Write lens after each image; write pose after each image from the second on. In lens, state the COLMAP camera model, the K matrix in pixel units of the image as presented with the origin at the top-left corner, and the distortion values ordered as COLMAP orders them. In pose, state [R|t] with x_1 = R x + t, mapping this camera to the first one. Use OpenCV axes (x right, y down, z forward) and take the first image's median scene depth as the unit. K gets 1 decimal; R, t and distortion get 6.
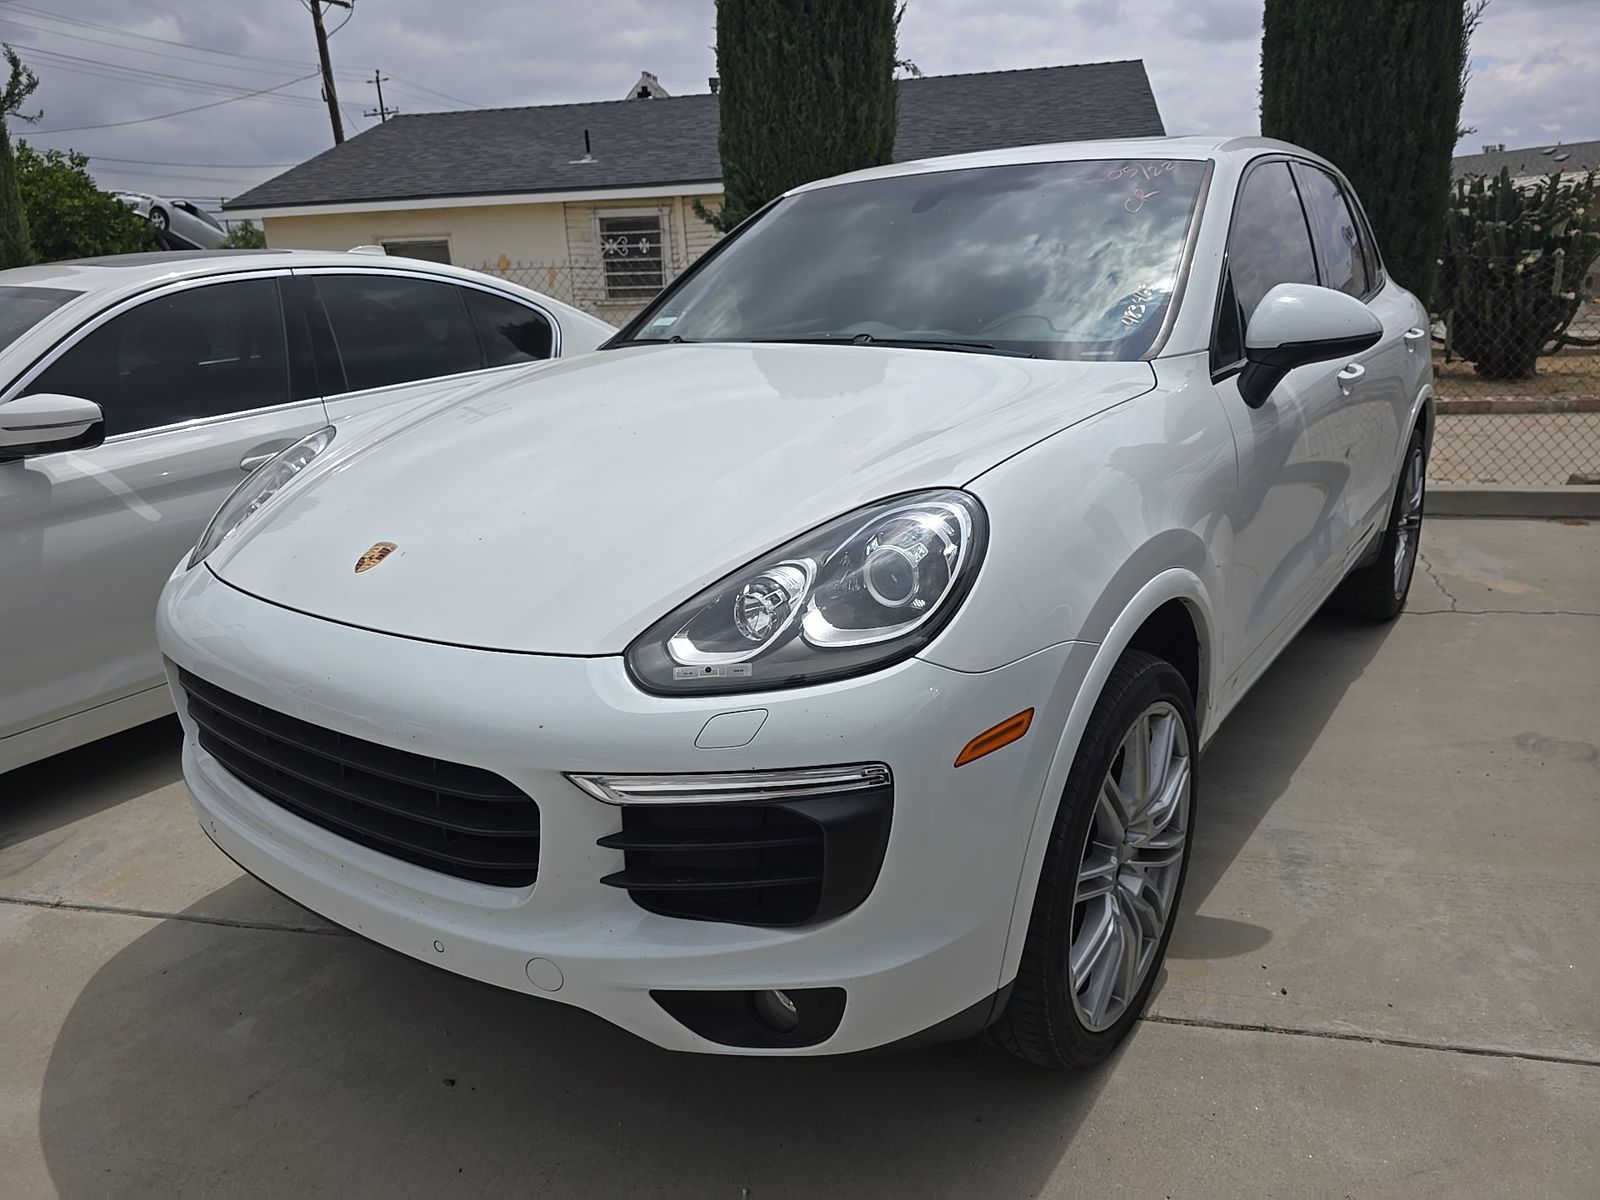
lens RADIAL K [[1086.1, 0, 789.9], [0, 1086.1, 600.1], [0, 0, 1]] dist [0.037154, -0.035339]
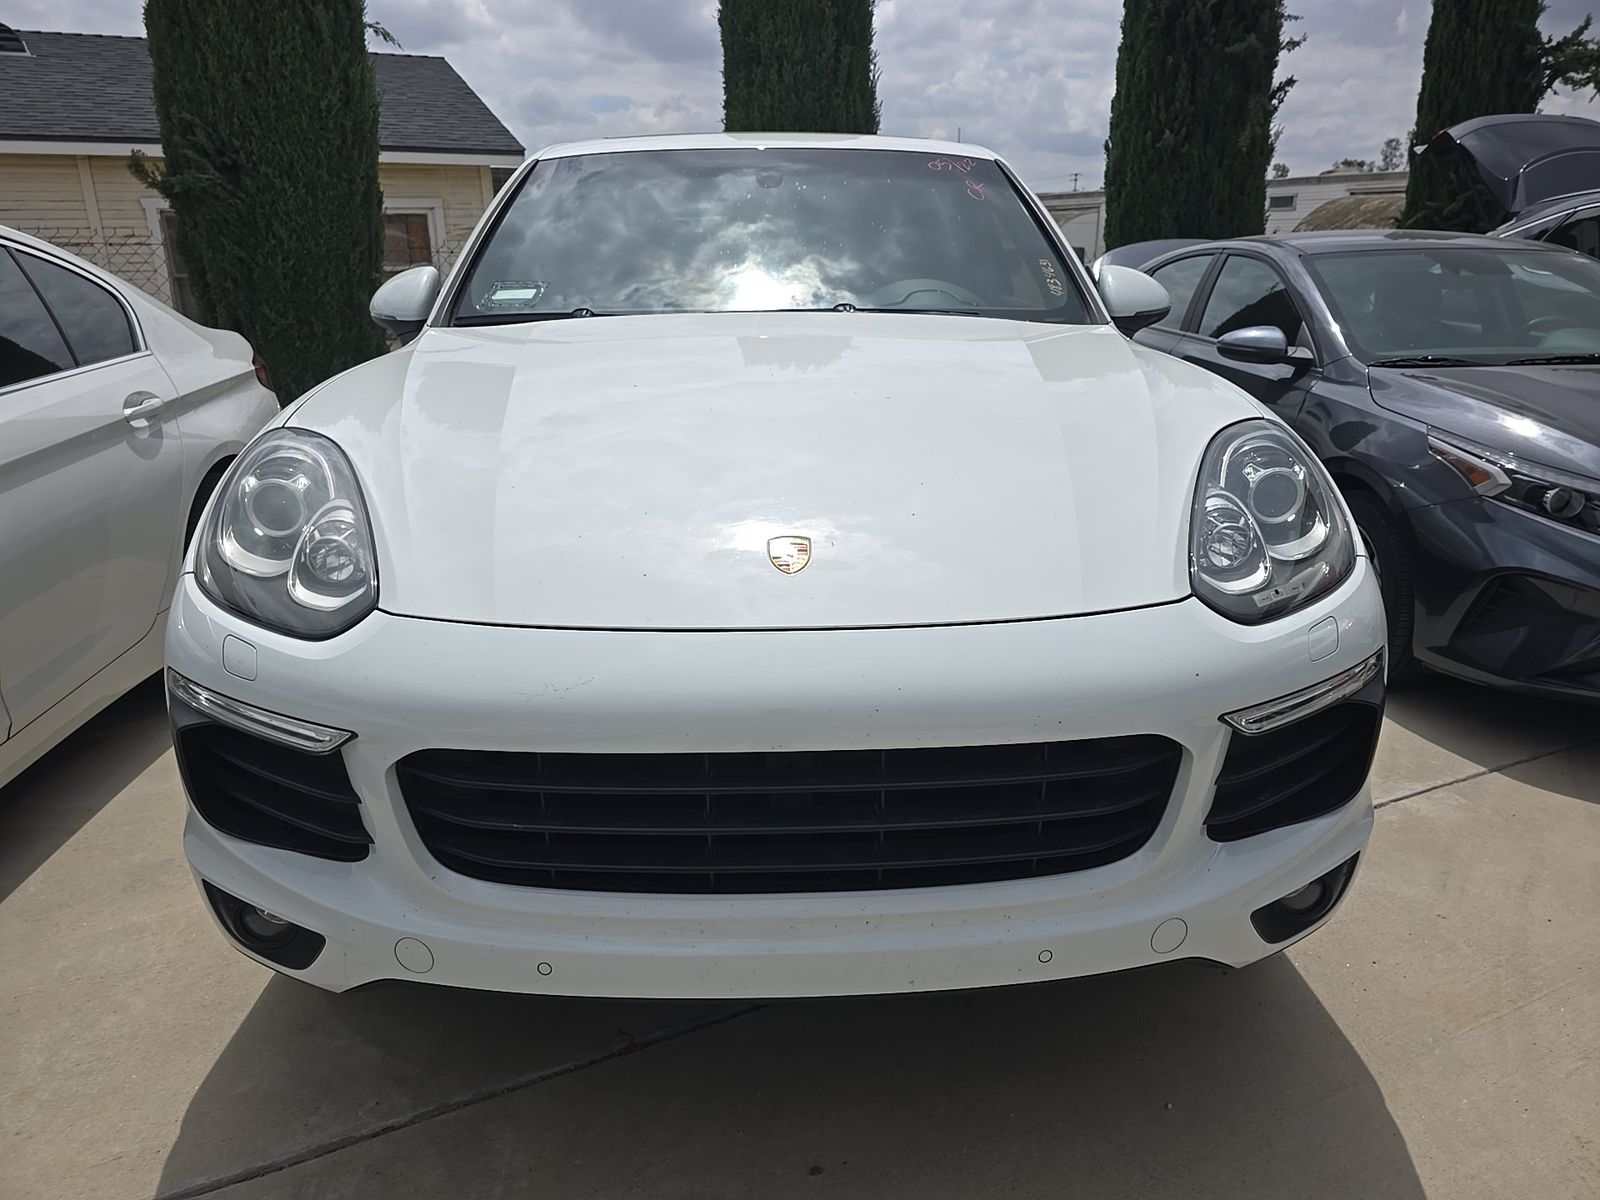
lens RADIAL K [[1086.1, 0, 800.4], [0, 1086.1, 600.3], [0, 0, 1]] dist [0.037154, -0.035339]
pose [[0.777712, -0.157213, 0.608645, -0.264023], [0.160400, 0.985801, 0.049677, -0.013446], [-0.607813, 0.058993, 0.791886, 0.105928]]
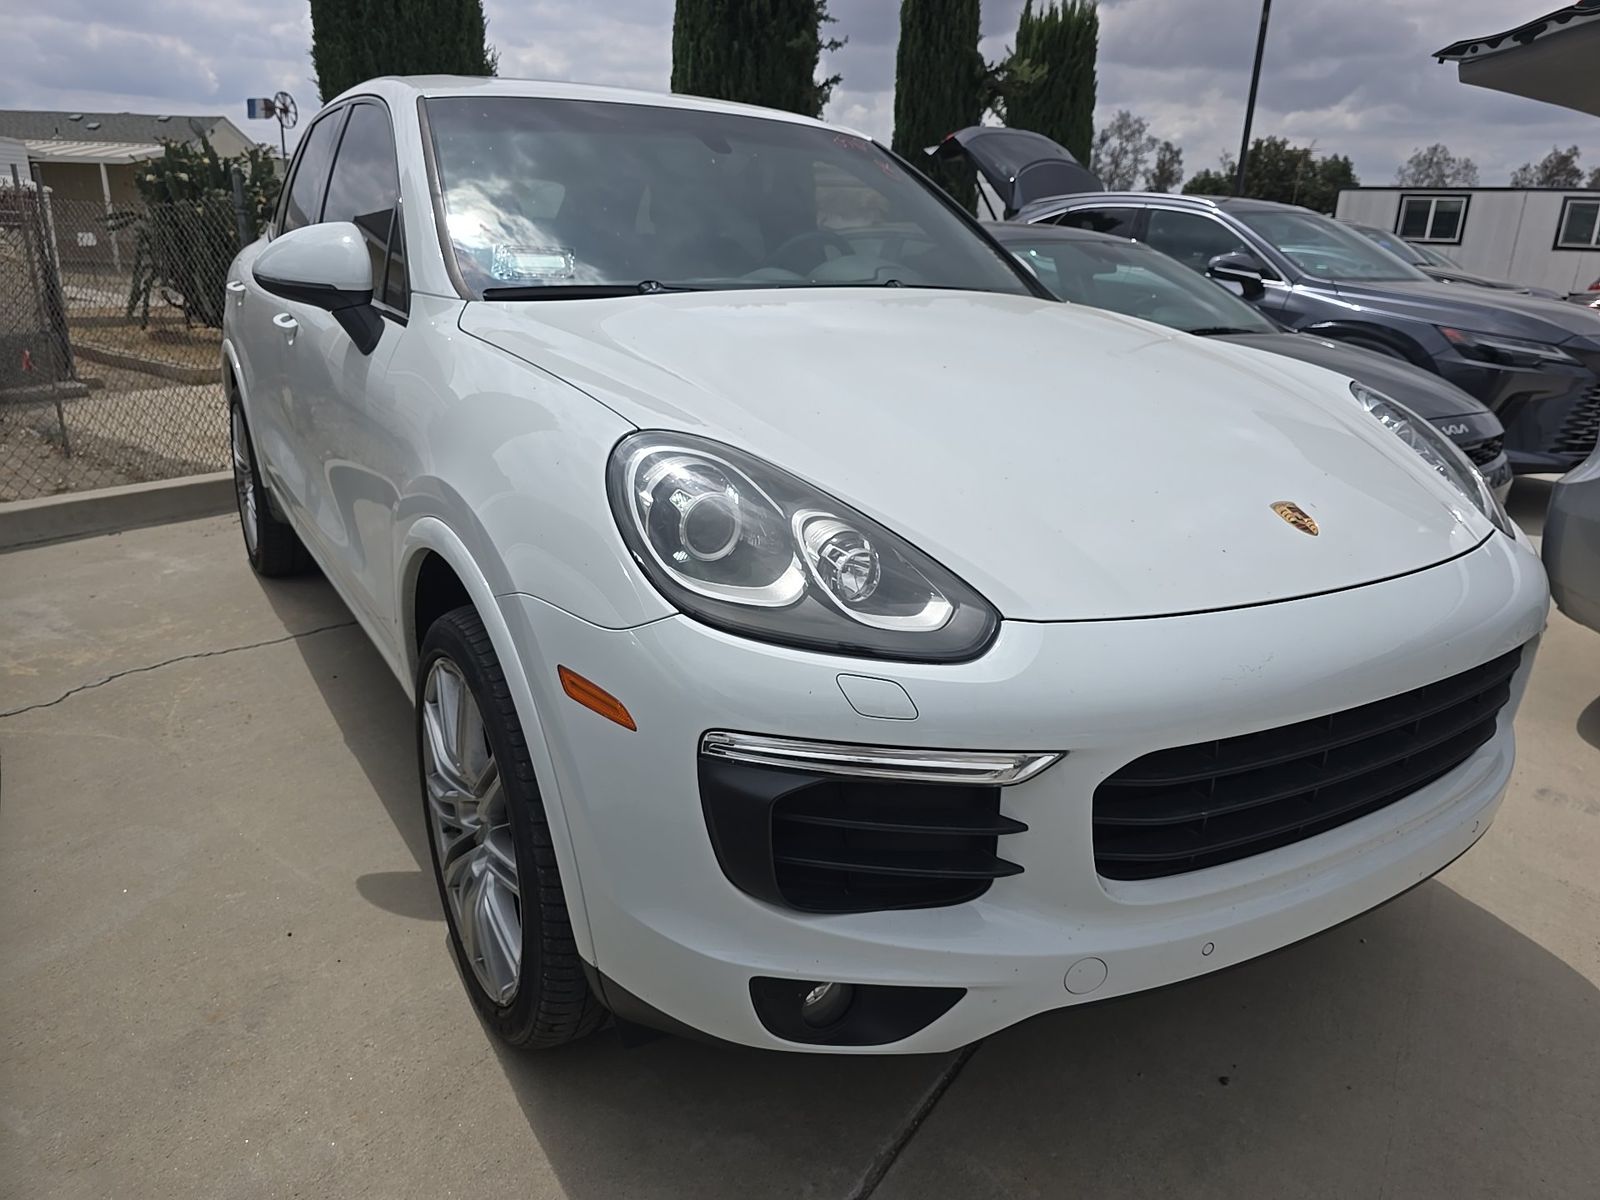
lens RADIAL K [[1086.1, 0, 803.7], [0, 1086.1, 604.1], [0, 0, 1]] dist [0.037154, -0.035339]
pose [[0.355777, -0.251375, 0.900130, -0.402847], [0.224999, 0.957857, 0.178565, -0.066412], [-0.907082, 0.138999, 0.397343, 0.305797]]
